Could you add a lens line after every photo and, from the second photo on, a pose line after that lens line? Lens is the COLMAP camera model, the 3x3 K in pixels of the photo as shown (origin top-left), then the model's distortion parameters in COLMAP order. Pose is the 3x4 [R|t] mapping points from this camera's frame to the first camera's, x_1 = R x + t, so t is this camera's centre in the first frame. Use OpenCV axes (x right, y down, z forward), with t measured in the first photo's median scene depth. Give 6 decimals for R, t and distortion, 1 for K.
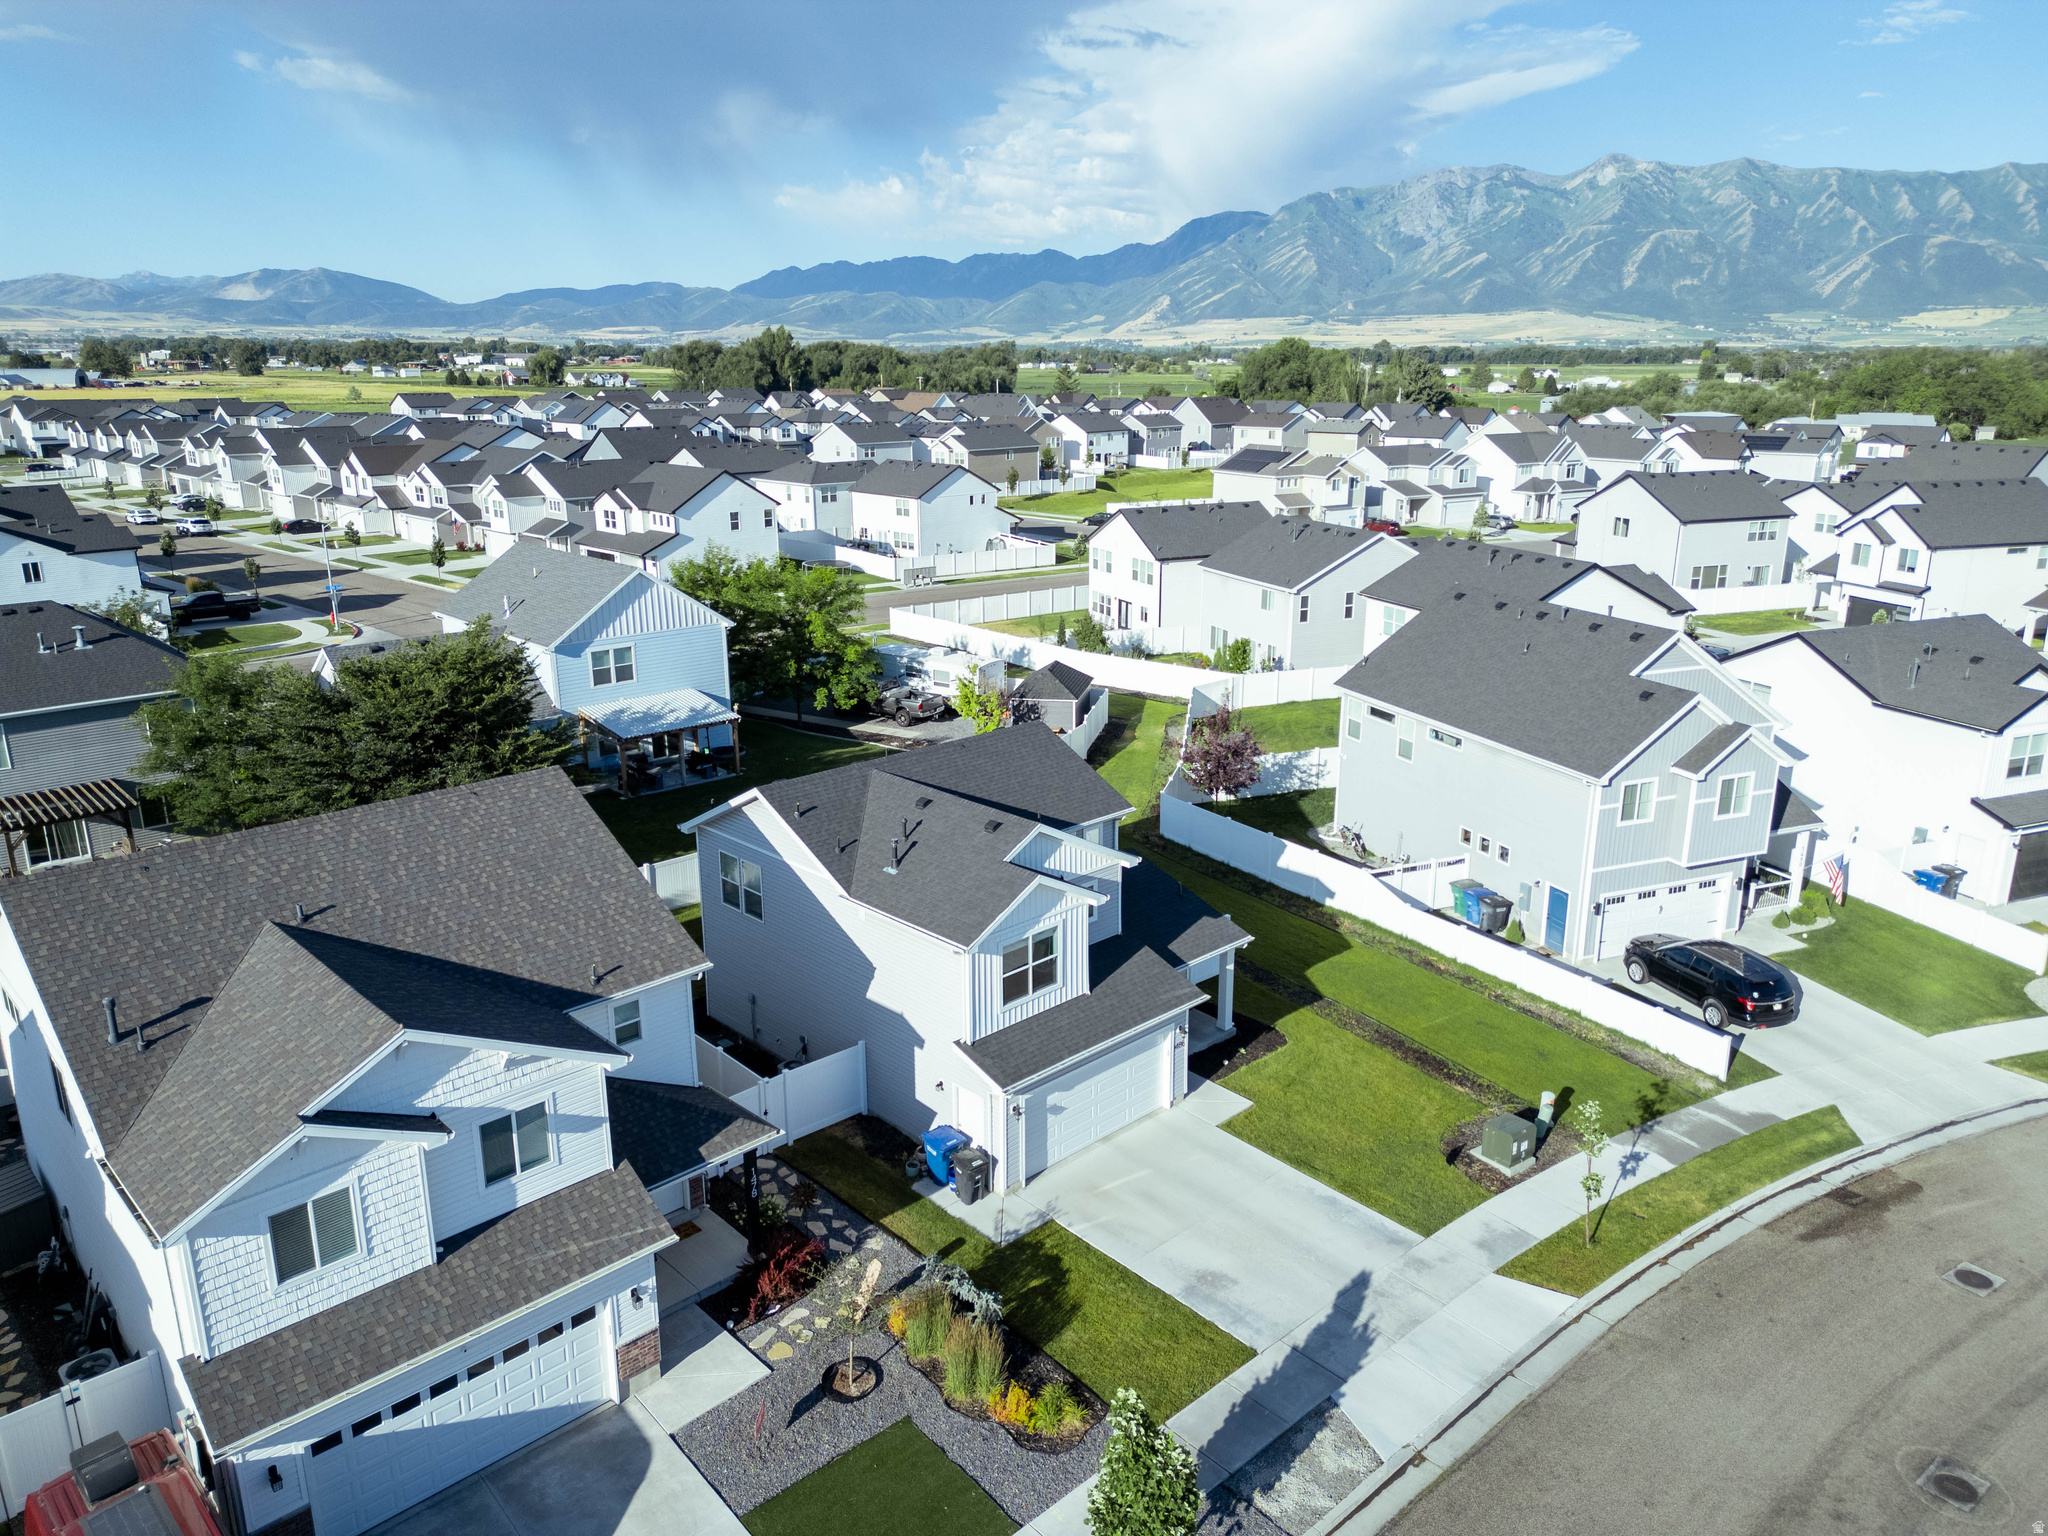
lens RADIAL K [[1429.7, 0, 1025.6], [0, 1429.7, 765.2], [0, 0, 1]] dist [0.086675, -0.088028]
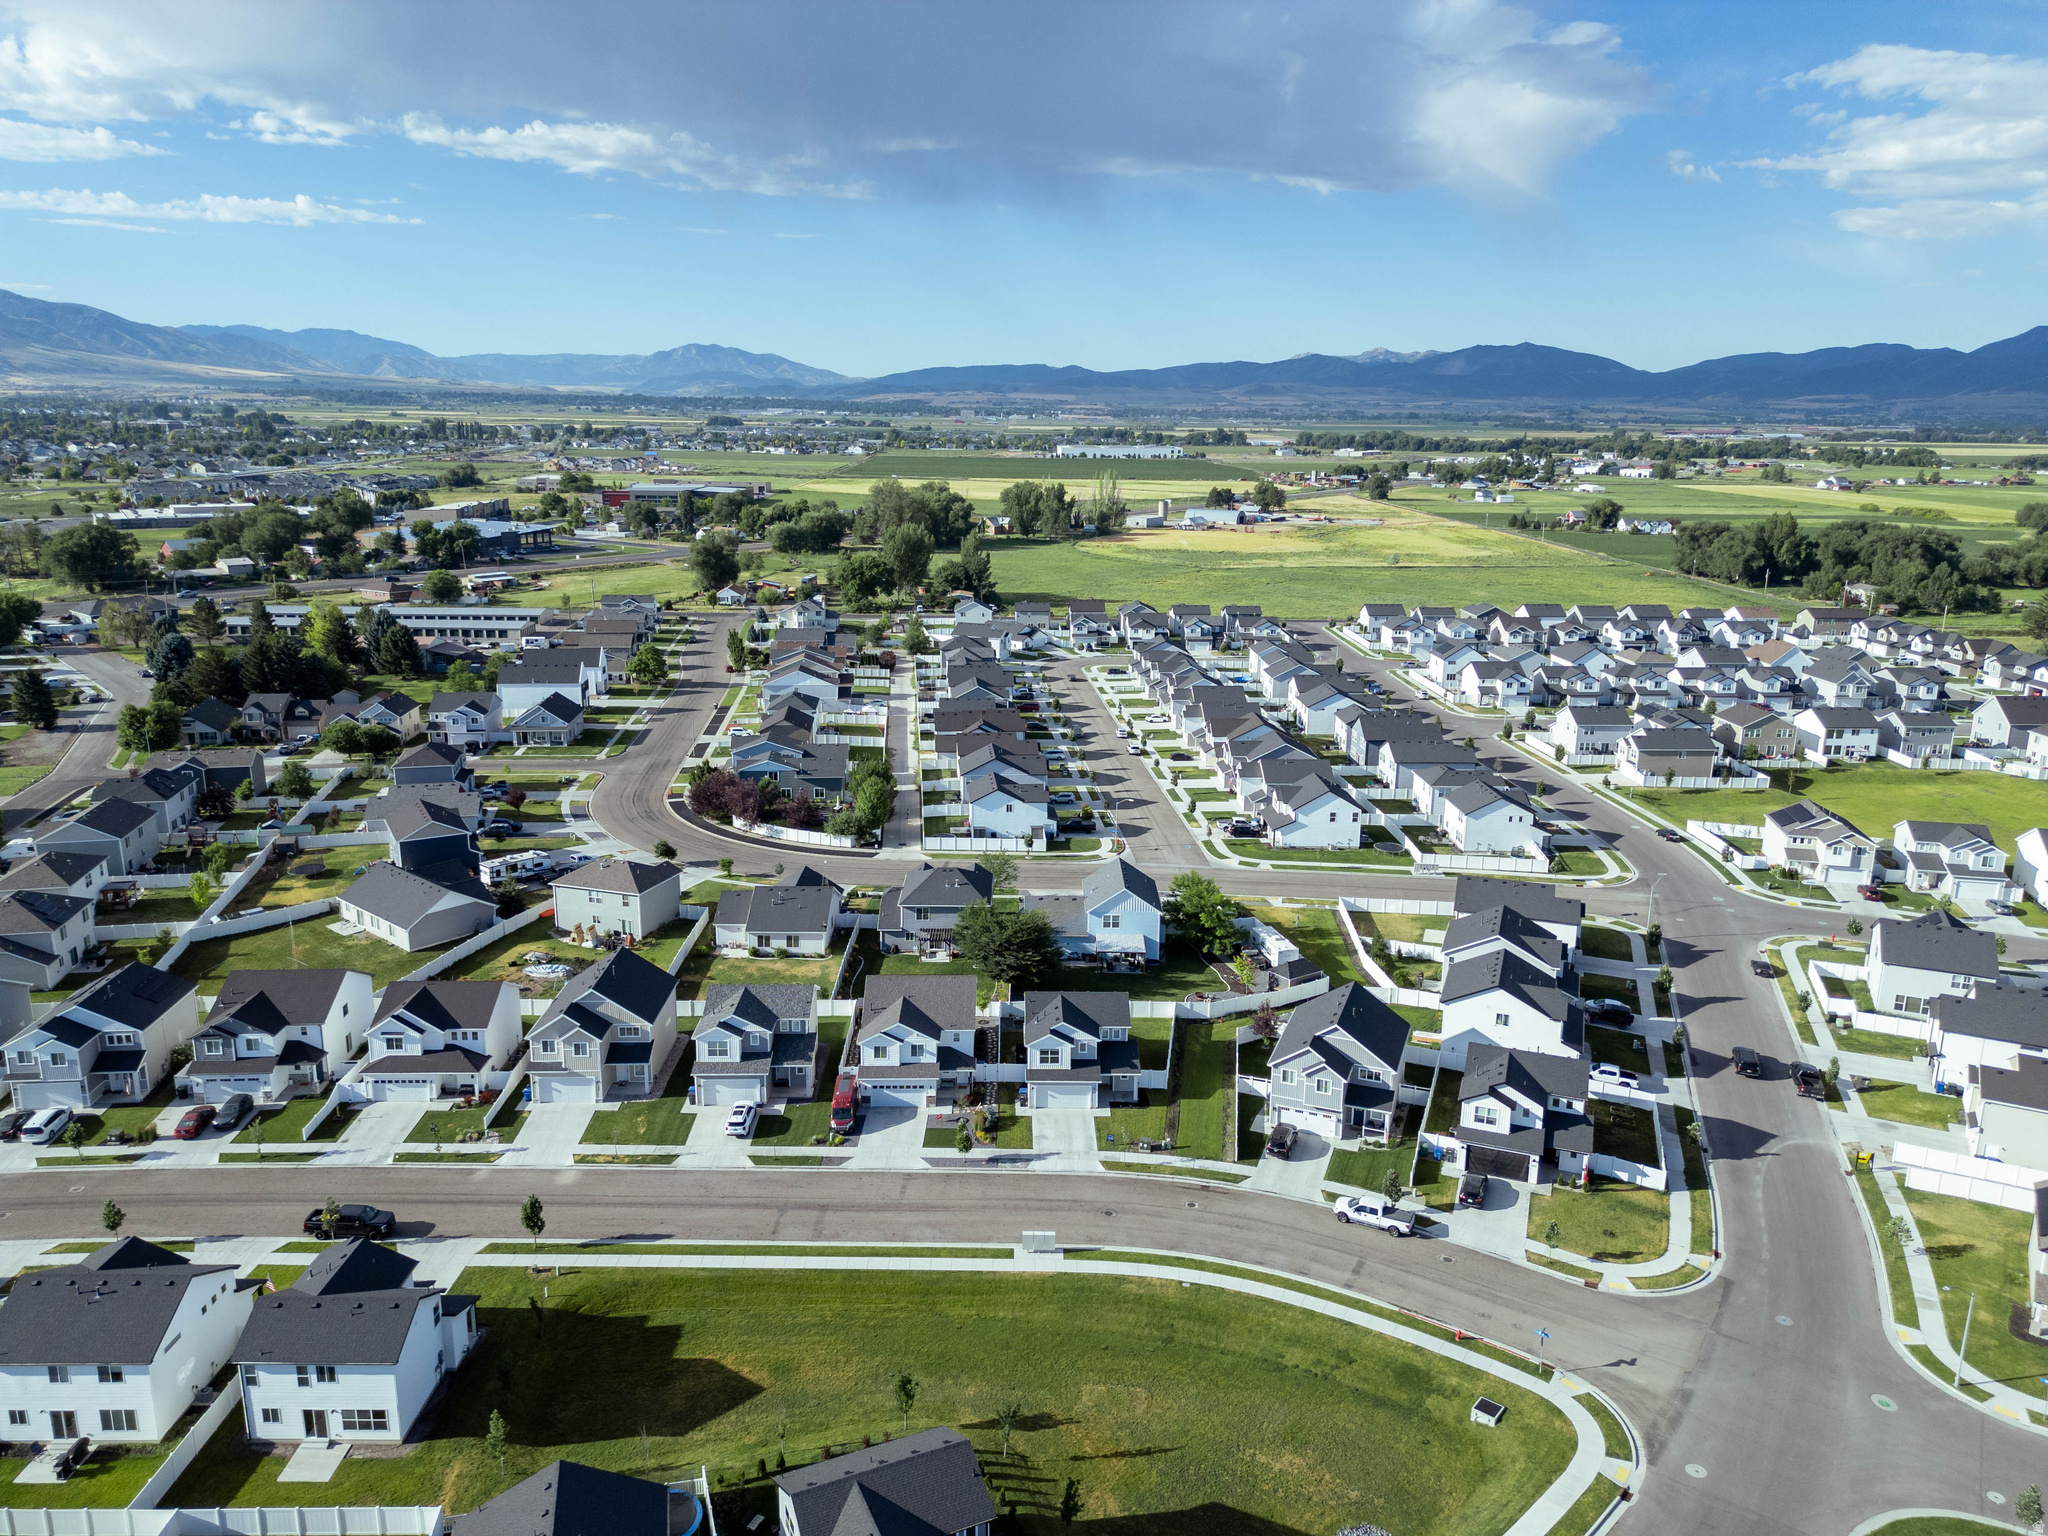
lens RADIAL K [[1432.8, 0, 1025.4], [0, 1432.8, 767.2], [0, 0, 1]] dist [0.079628, -0.081086]
pose [[0.730131, 0.173068, -0.661027, 1.417937], [-0.199856, 0.979178, 0.035616, -0.448298], [0.653426, 0.106106, 0.749517, -1.228435]]
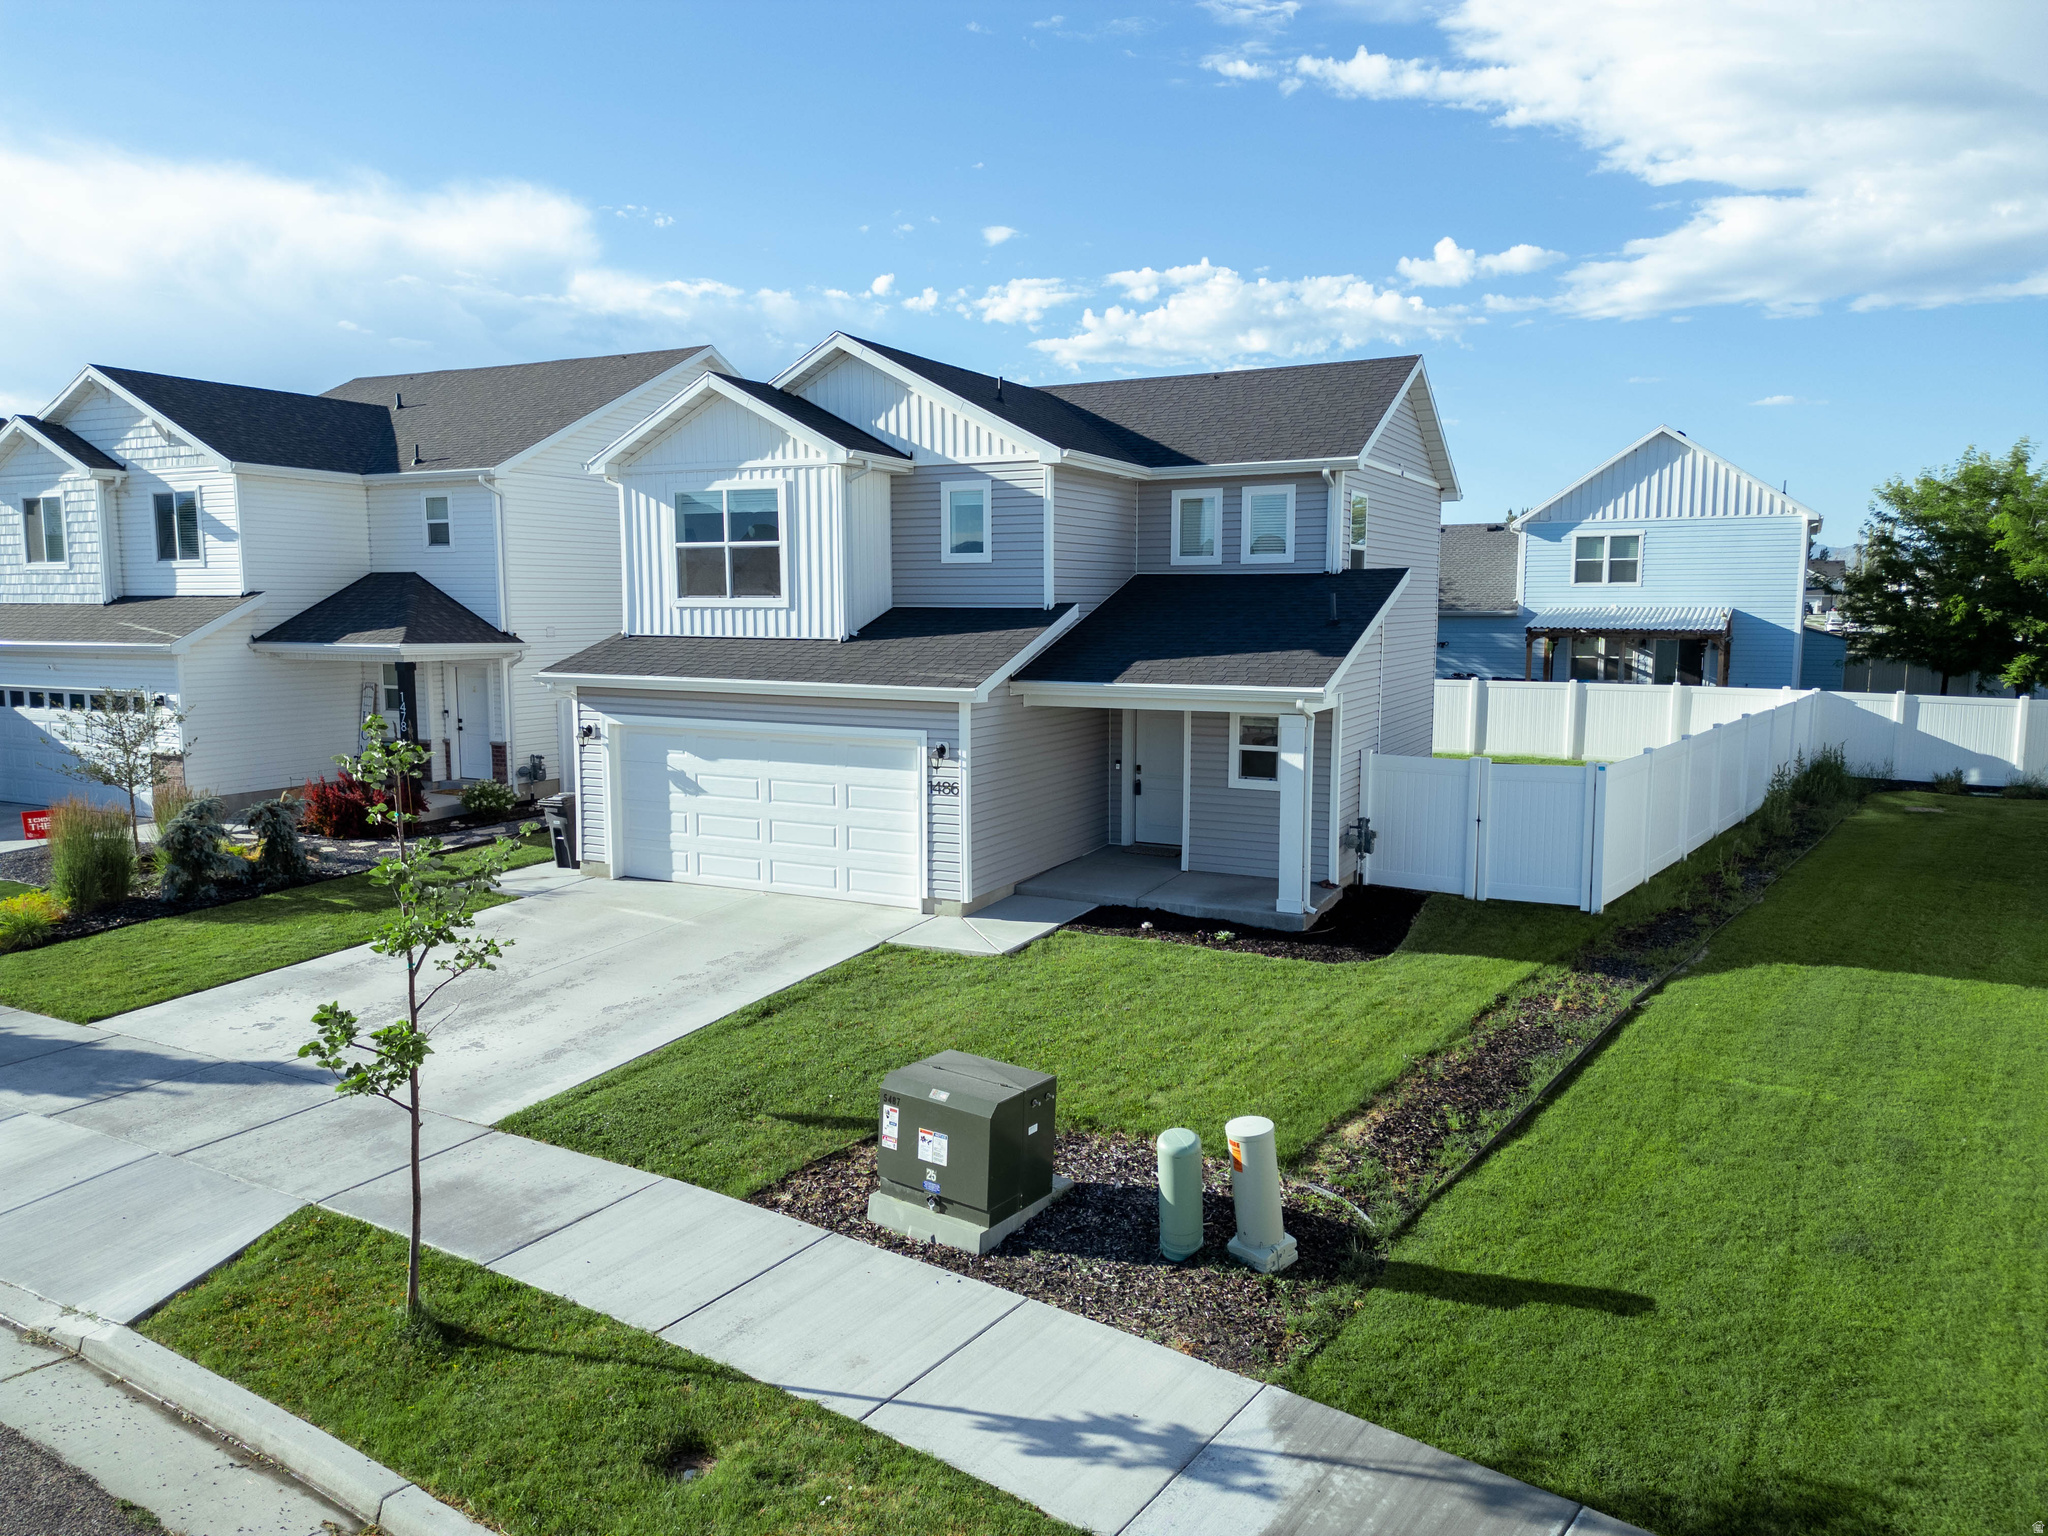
lens RADIAL K [[1432.8, 0, 1025.4], [0, 1432.8, 767.2], [0, 0, 1]] dist [0.079628, -0.081086]
pose [[0.327949, 0.112299, -0.937997, 0.361024], [-0.263113, 0.964479, 0.023478, 0.105359], [0.907315, 0.239100, 0.345847, 0.532575]]
